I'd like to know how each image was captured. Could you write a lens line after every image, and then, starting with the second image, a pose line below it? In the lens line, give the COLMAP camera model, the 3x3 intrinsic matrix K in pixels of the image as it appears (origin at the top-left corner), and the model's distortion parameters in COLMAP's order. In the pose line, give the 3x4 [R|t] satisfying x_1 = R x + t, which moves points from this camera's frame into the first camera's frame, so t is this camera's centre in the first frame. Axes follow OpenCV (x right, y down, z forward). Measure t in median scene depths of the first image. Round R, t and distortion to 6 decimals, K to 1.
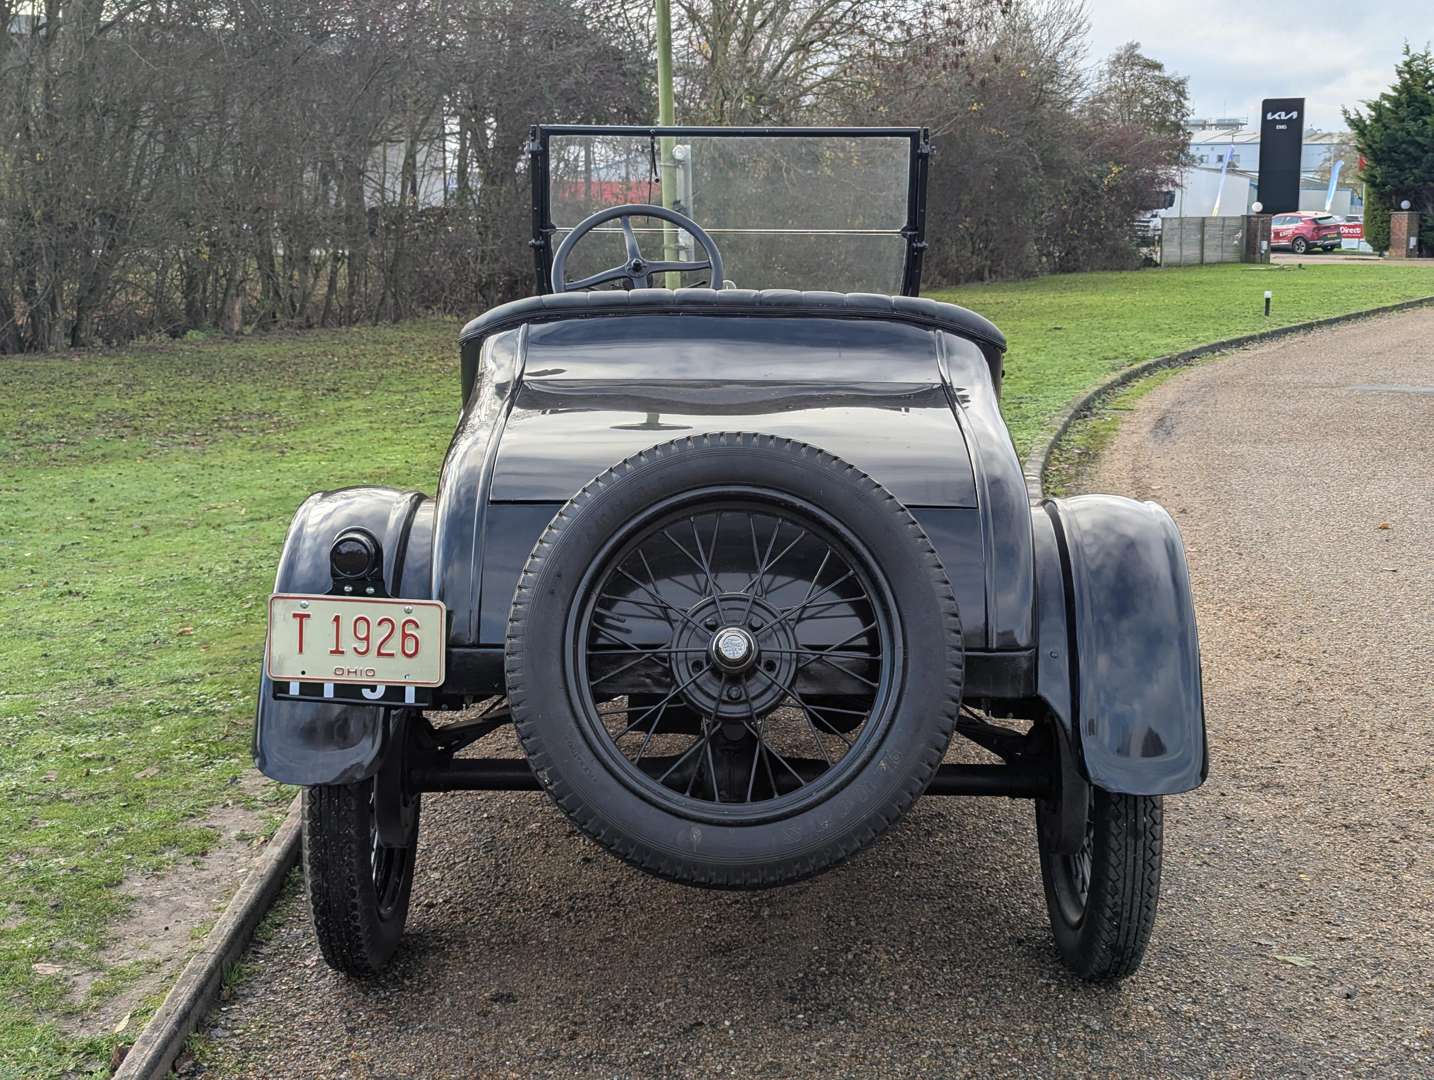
lens RADIAL K [[2015.7, 0, 728.6], [0, 2015.7, 529.9], [0, 0, 1]] dist [0.080598, 0.000000]
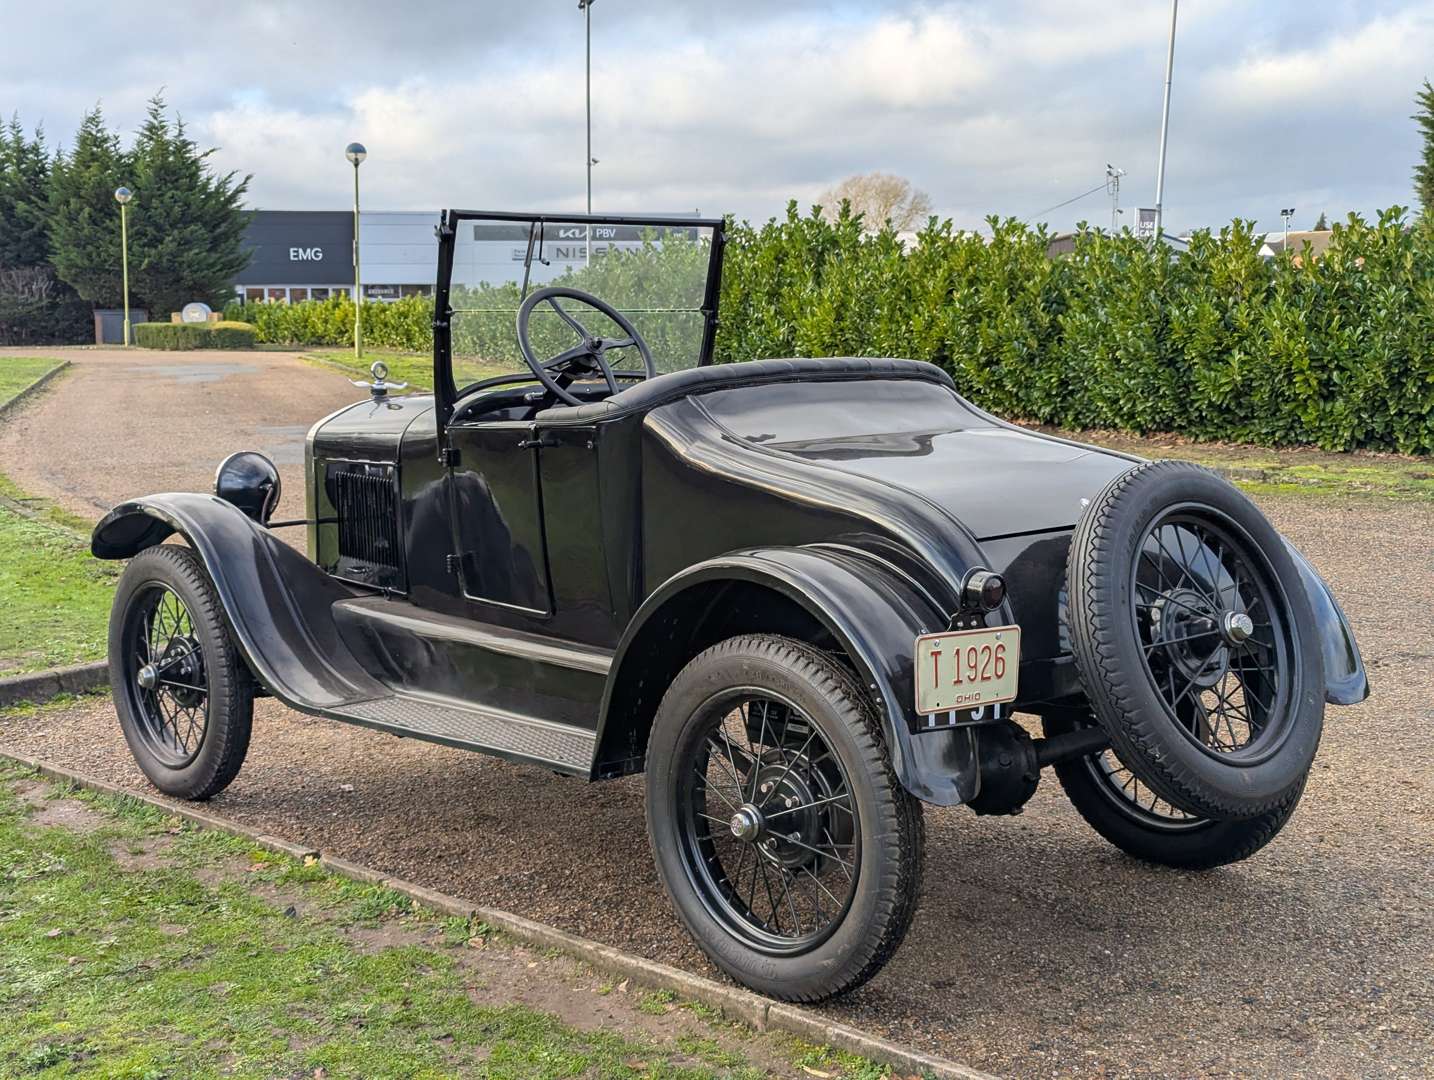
lens RADIAL K [[2015.7, 0, 717.0], [0, 2015.7, 537.7], [0, 0, 1]] dist [0.080598, 0.000000]
pose [[0.721548, -0.089349, 0.686574, -1.045975], [0.116812, 0.993133, 0.006481, -0.041232], [-0.682439, 0.075524, 0.727031, 0.275301]]
